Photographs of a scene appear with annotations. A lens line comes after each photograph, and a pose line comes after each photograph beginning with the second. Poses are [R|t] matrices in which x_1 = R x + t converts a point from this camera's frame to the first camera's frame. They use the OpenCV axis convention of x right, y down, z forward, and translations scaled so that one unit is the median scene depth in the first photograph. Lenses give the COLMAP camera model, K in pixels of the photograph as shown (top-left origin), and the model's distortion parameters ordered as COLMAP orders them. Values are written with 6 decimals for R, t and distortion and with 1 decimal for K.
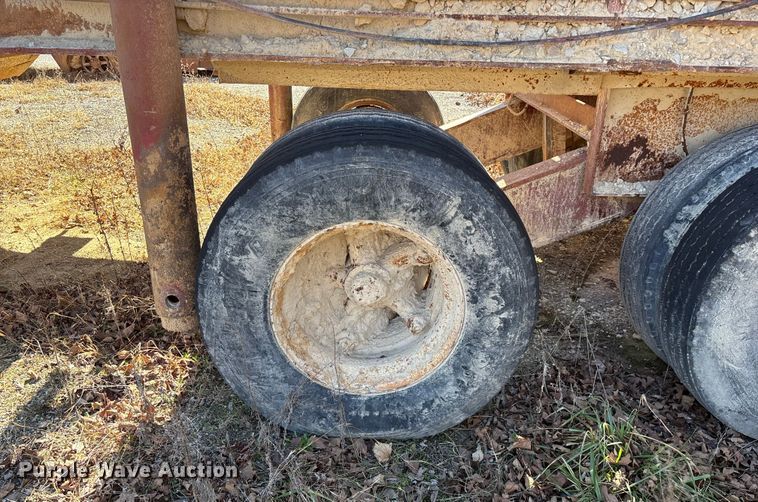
lens RADIAL K [[584.1, 0, 379.1], [0, 584.1, 252.7], [0, 0, 1]] dist [0.021563, -0.014240]
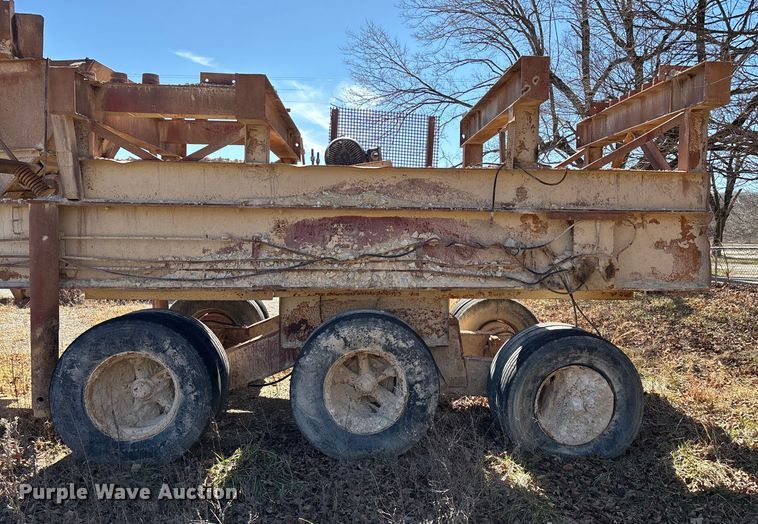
lens RADIAL K [[530.5, 0, 381.3], [0, 530.5, 256.7], [0, 0, 1]] dist [0.035363, 0.000572]
pose [[0.993538, -0.015705, 0.112408, 0.680957], [0.055334, 0.931735, -0.358899, 0.382544], [-0.099098, 0.362800, 0.926583, -1.140920]]
